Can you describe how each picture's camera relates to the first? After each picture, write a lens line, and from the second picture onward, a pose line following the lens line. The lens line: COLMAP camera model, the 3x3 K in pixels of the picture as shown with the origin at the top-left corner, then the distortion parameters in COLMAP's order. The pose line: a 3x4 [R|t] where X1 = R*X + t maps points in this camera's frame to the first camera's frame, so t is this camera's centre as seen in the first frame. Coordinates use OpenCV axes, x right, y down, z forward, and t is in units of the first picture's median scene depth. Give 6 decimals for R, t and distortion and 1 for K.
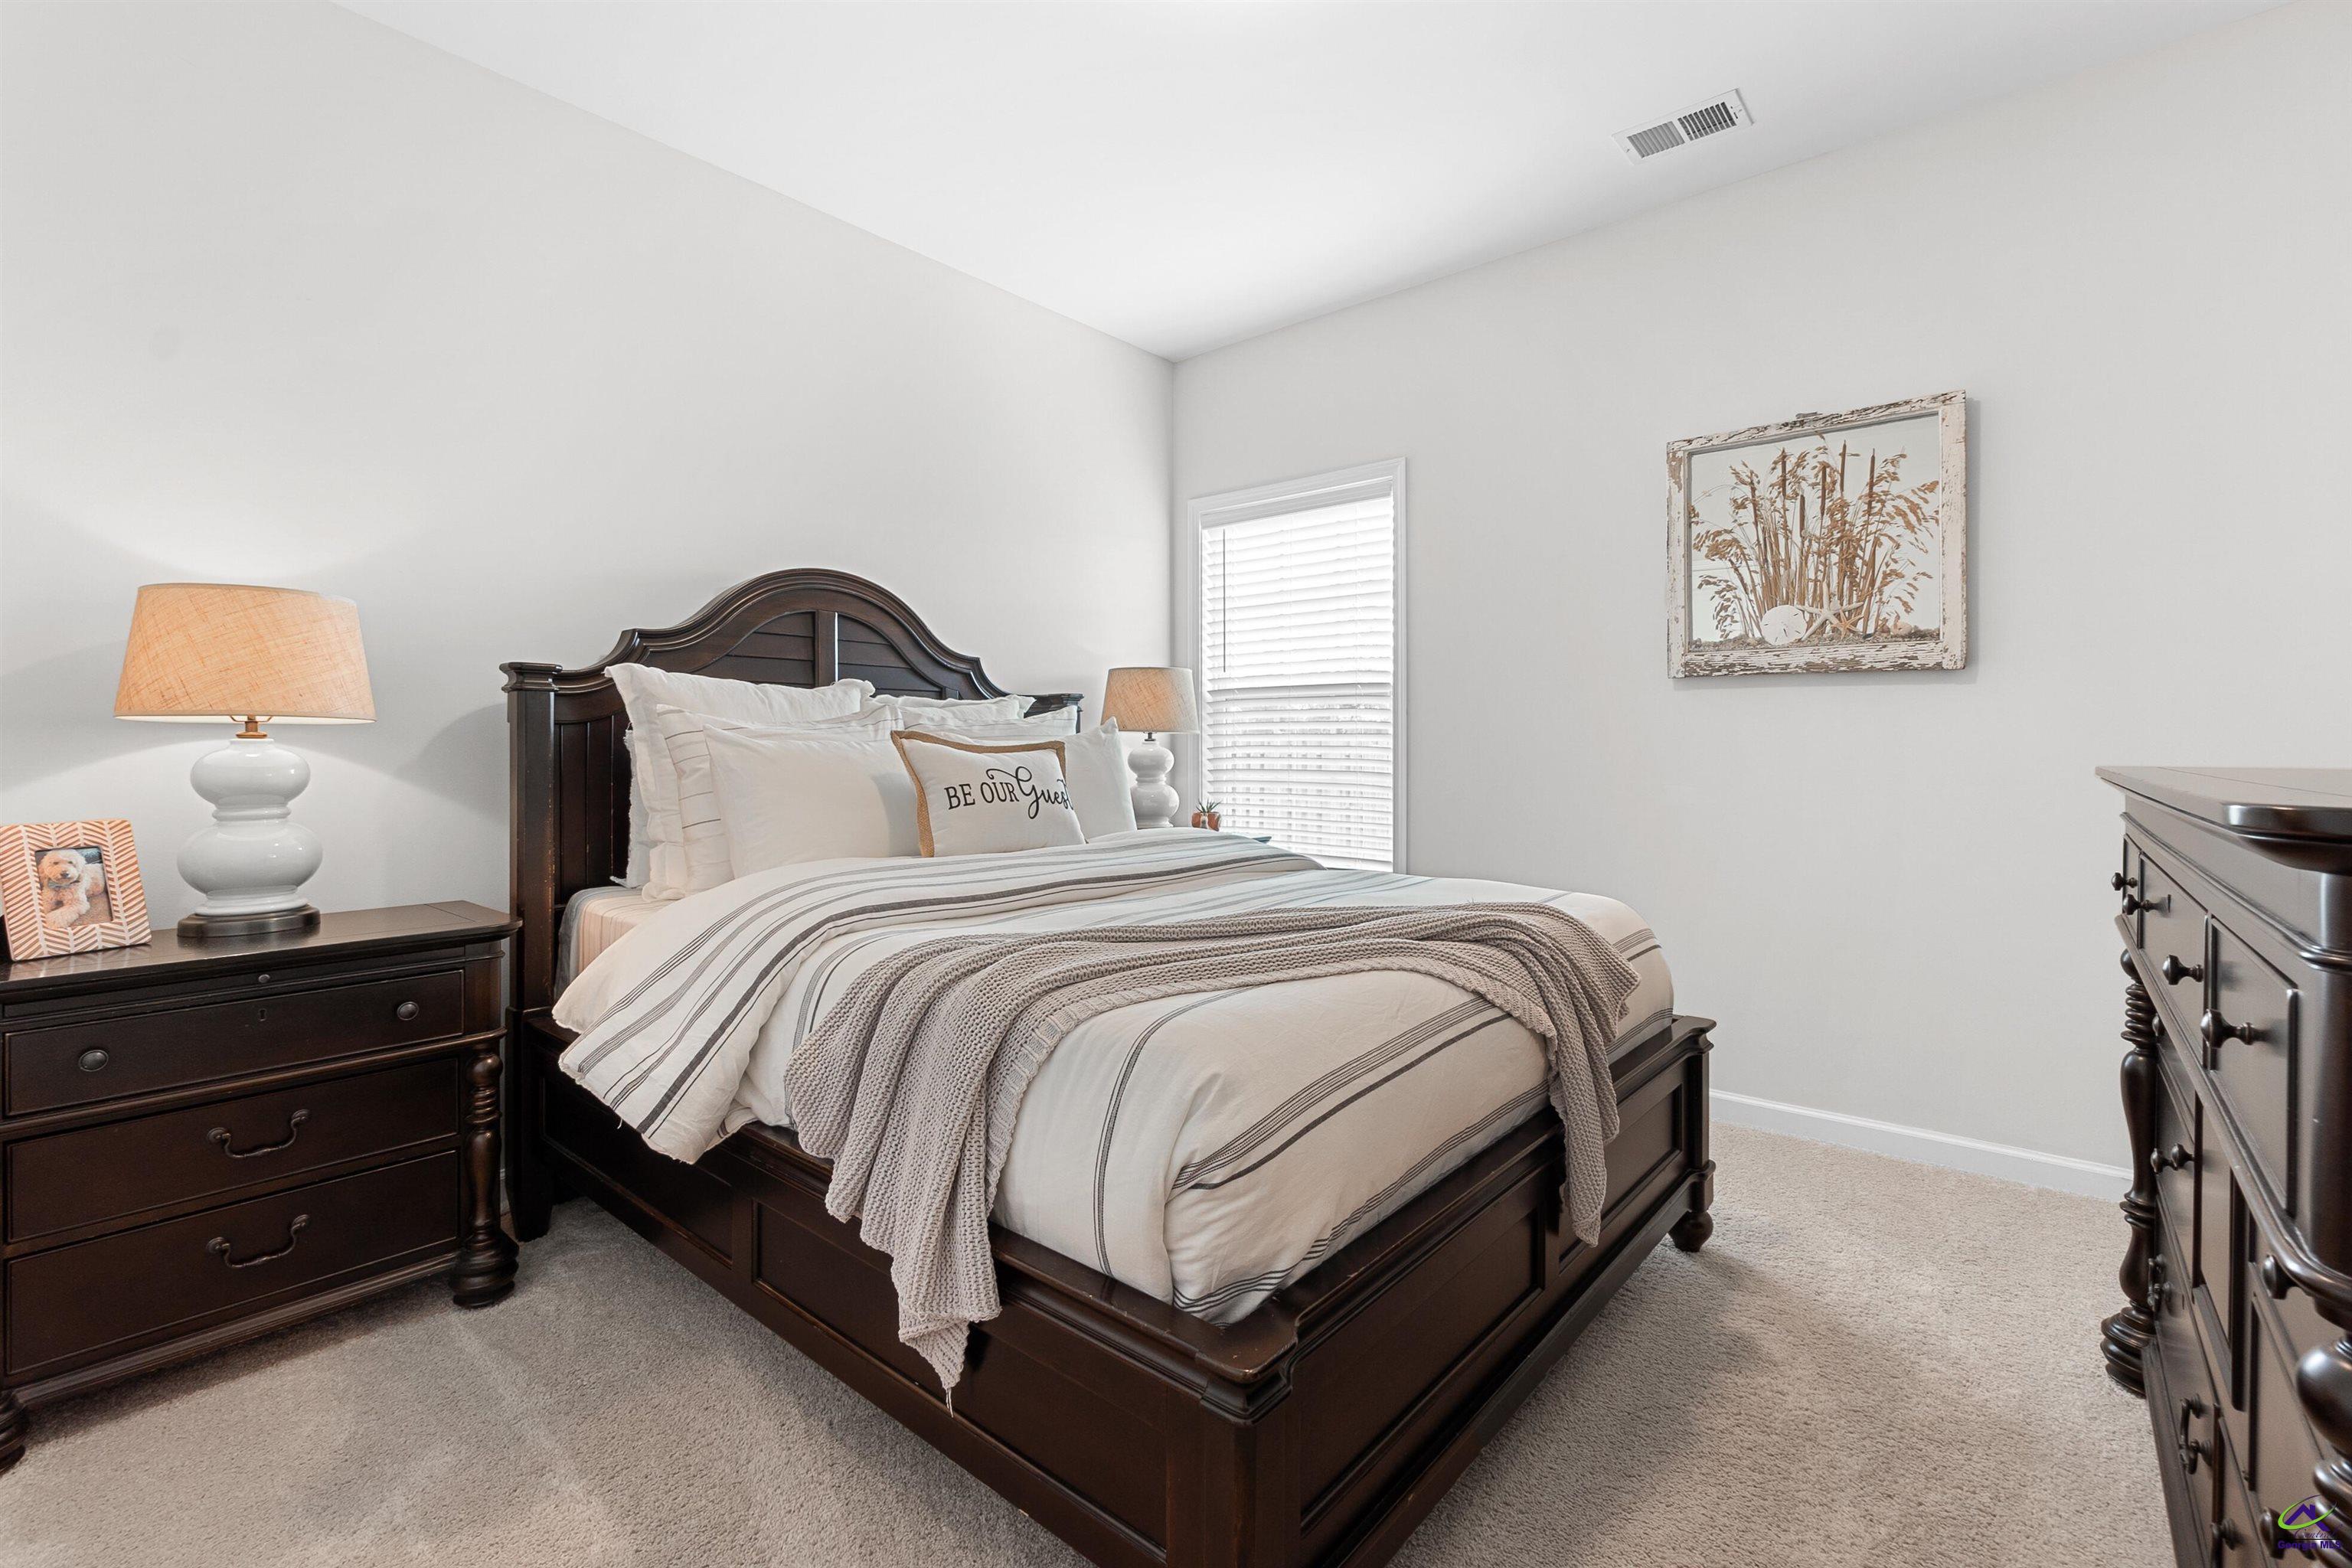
lens RADIAL K [[1017.4, 0, 1149.6], [0, 1017.4, 789.6], [0, 0, 1]] dist [-0.001527, -0.000356]
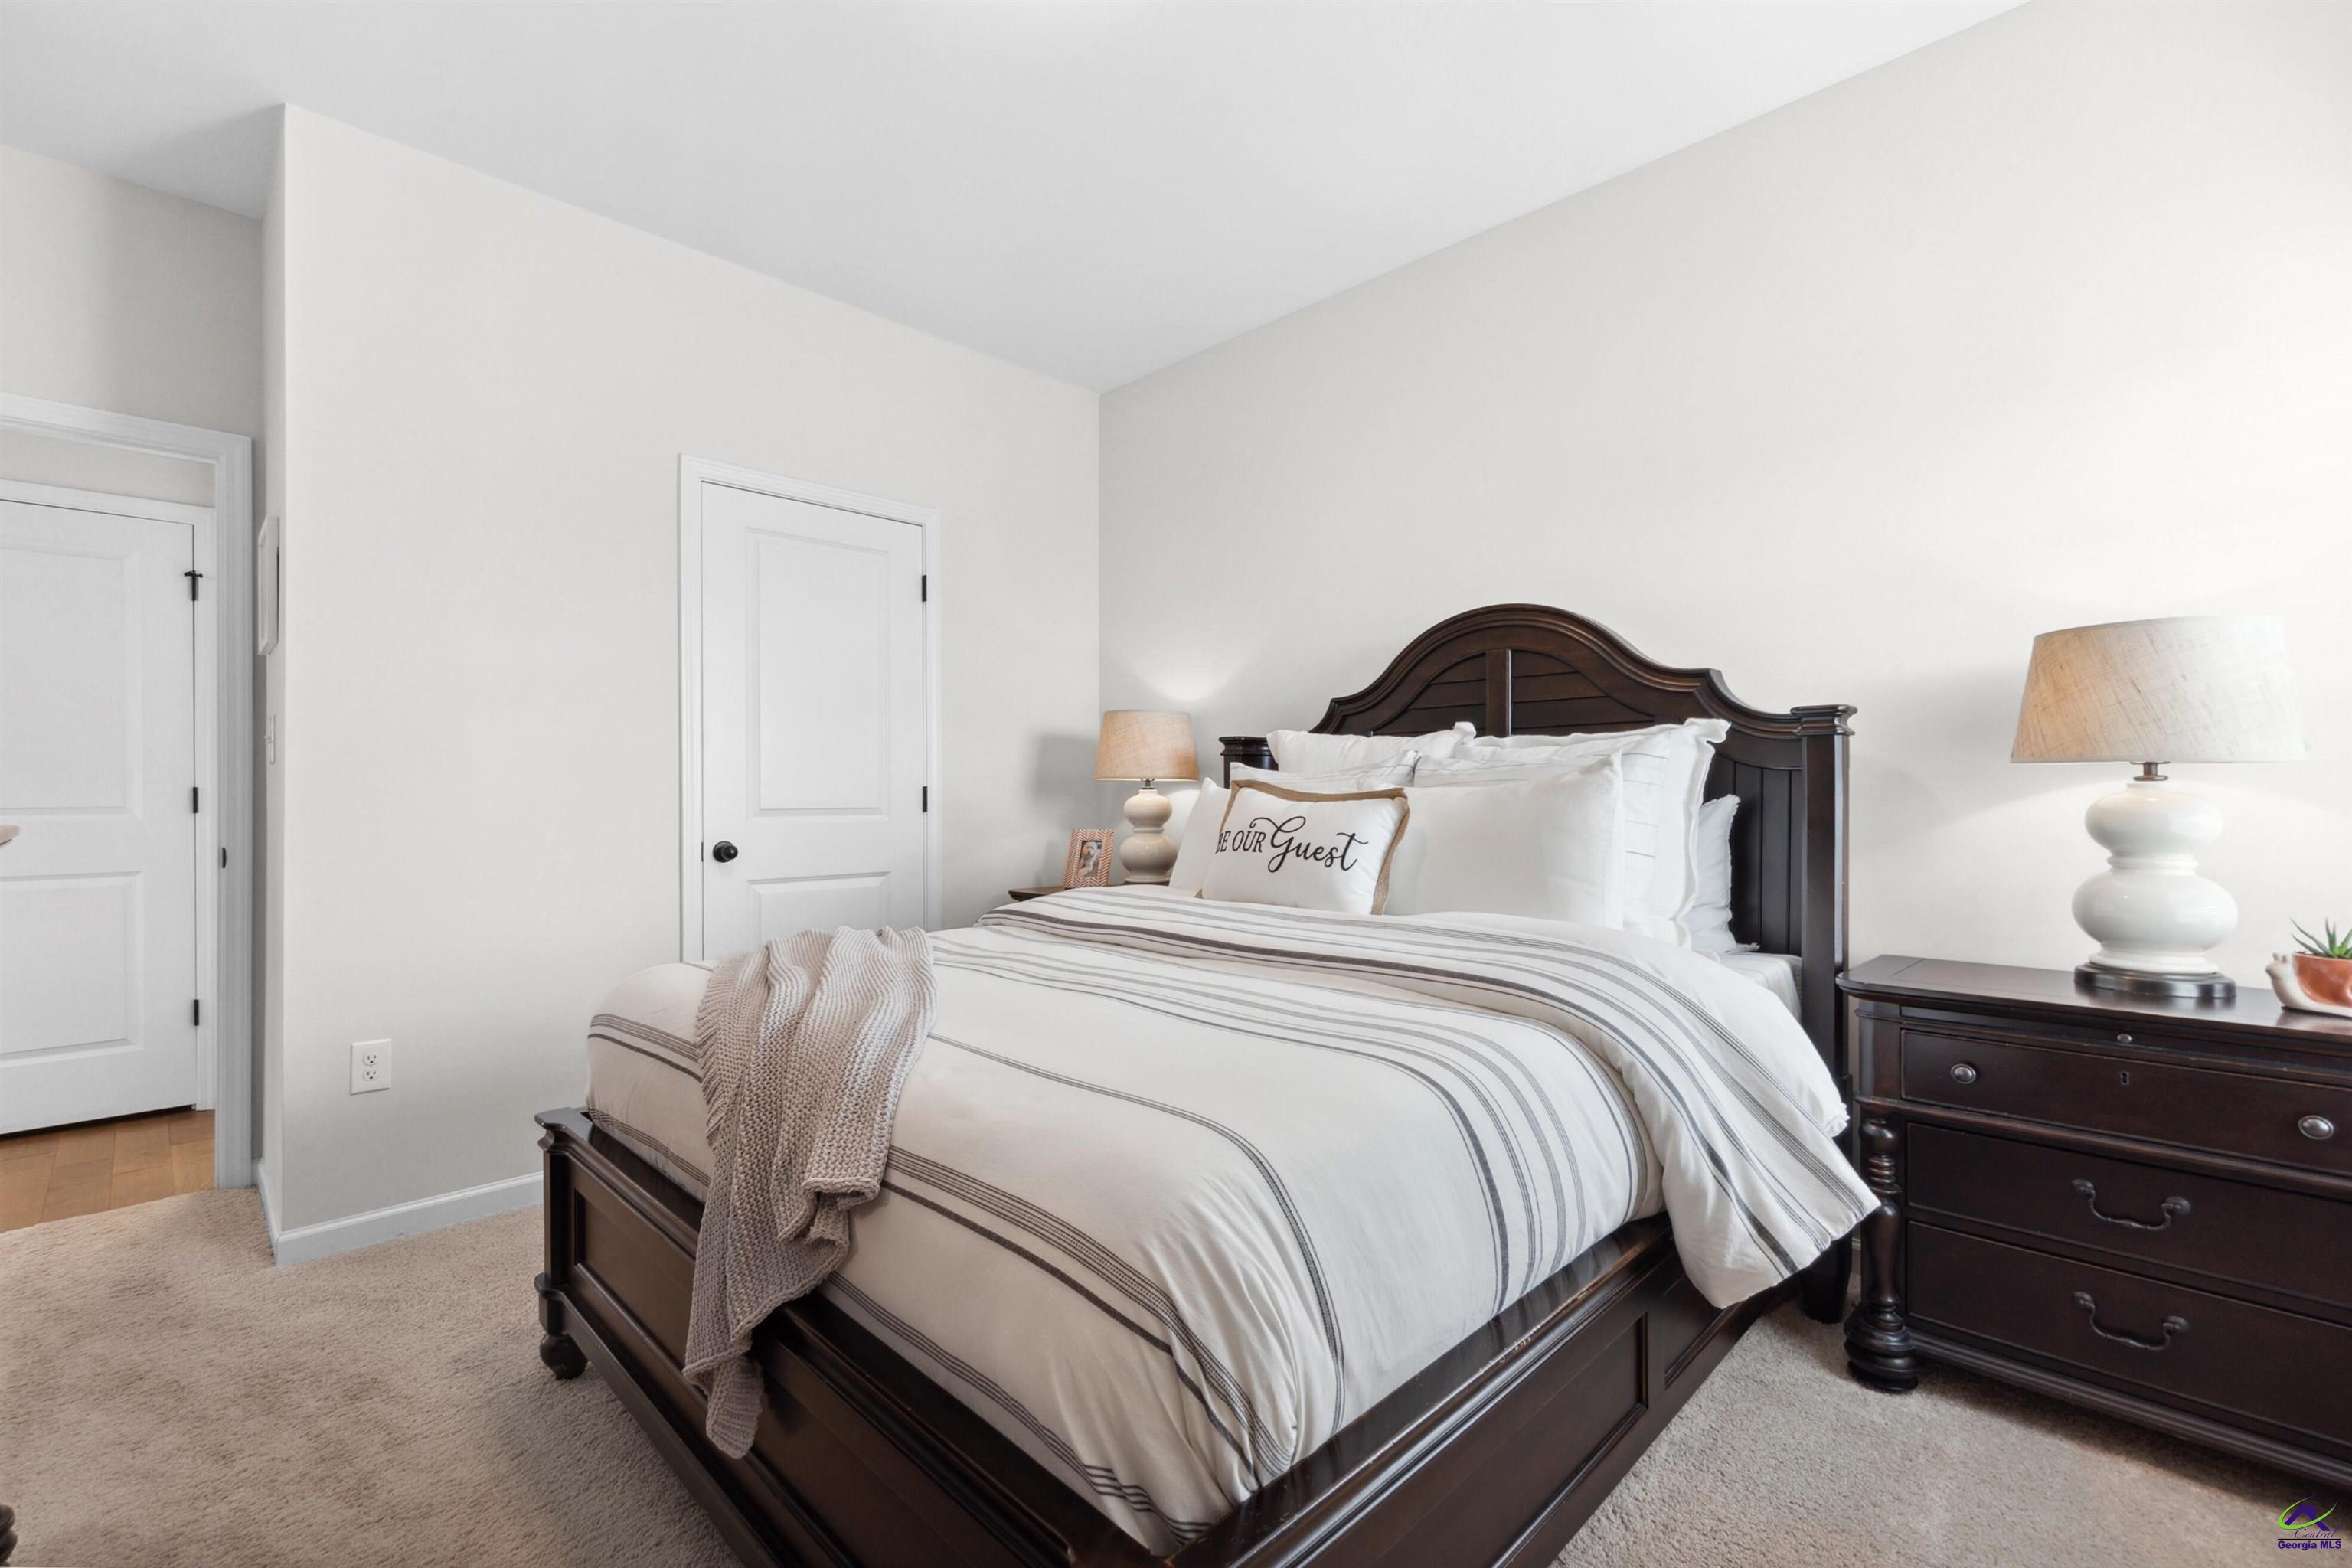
lens RADIAL K [[1041.1, 0, 1139.9], [0, 1041.1, 812.1], [0, 0, 1]] dist [-0.001914, -0.000551]
pose [[-0.082765, 0.019732, -0.996374, 0.581418], [-0.040911, 0.998894, 0.023181, -0.030073], [0.995729, 0.042681, -0.081866, 0.673814]]
